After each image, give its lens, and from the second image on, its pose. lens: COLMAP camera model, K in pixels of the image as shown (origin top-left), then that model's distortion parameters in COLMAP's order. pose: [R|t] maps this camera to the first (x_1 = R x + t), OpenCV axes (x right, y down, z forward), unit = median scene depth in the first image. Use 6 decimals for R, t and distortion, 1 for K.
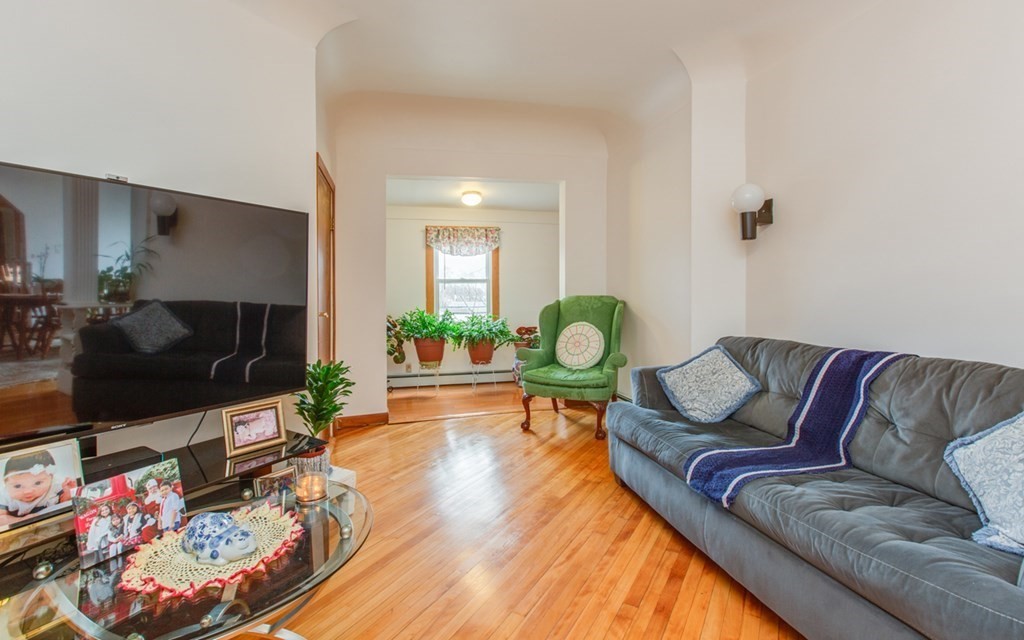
lens RADIAL K [[463.5, 0, 512.9], [0, 463.5, 303.1], [0, 0, 1]] dist [0.004892, -0.001638]
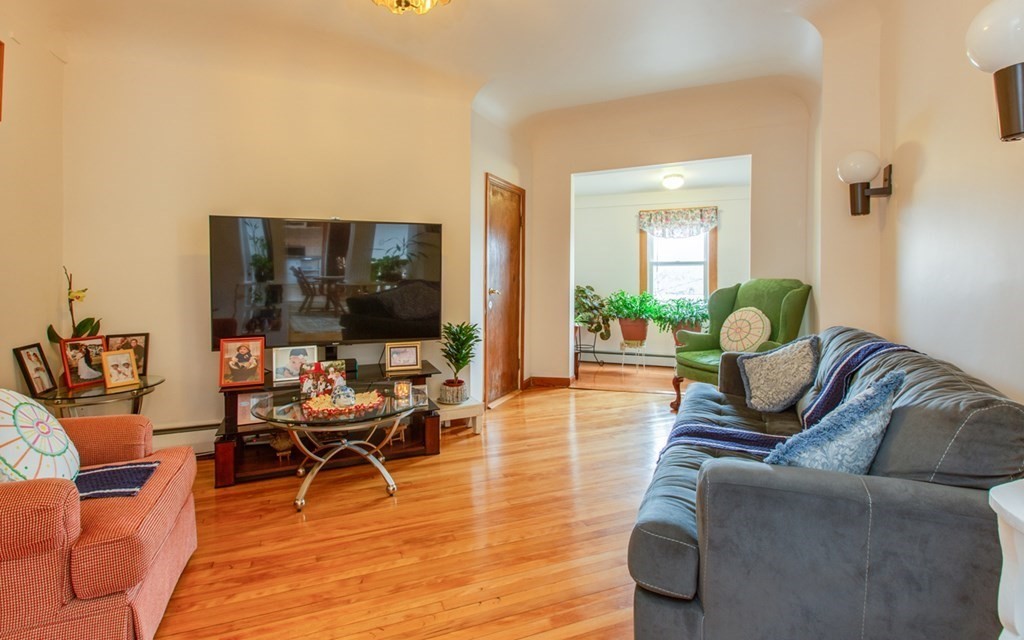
lens RADIAL K [[495.0, 0, 514.8], [0, 495.0, 290.2], [0, 0, 1]] dist [0.001884, -0.000539]
pose [[0.796698, 0.019931, -0.604049, 0.555497], [-0.014401, 0.999798, 0.013994, -0.000572], [0.604206, -0.002450, 0.796825, -0.116277]]
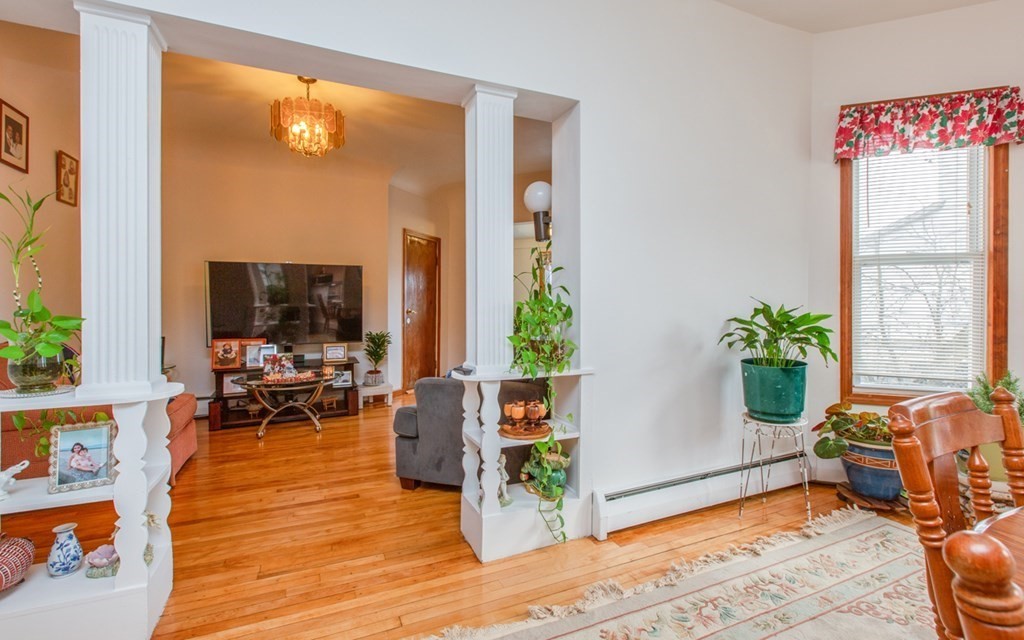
lens RADIAL K [[463.5, 0, 519.1], [0, 463.5, 313.8], [0, 0, 1]] dist [0.004892, -0.001638]
pose [[0.819569, 0.018212, -0.572691, 1.151969], [-0.015818, 0.999833, 0.009159, 0.009906], [0.572762, 0.001552, 0.819720, -0.341396]]
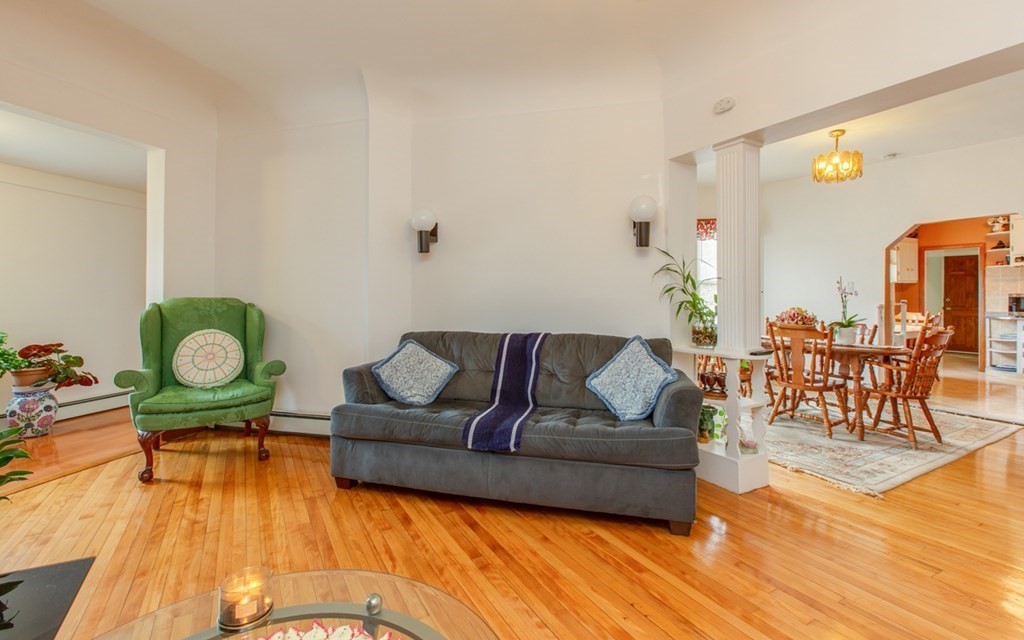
lens RADIAL K [[463.5, 0, 495.0], [0, 463.5, 293.7], [0, 0, 1]] dist [0.004892, -0.001638]
pose [[0.493716, 0.017246, 0.869452, -0.473884], [0.010034, 0.999624, -0.025525, 0.005283], [-0.869565, 0.021327, 0.493357, 0.223667]]
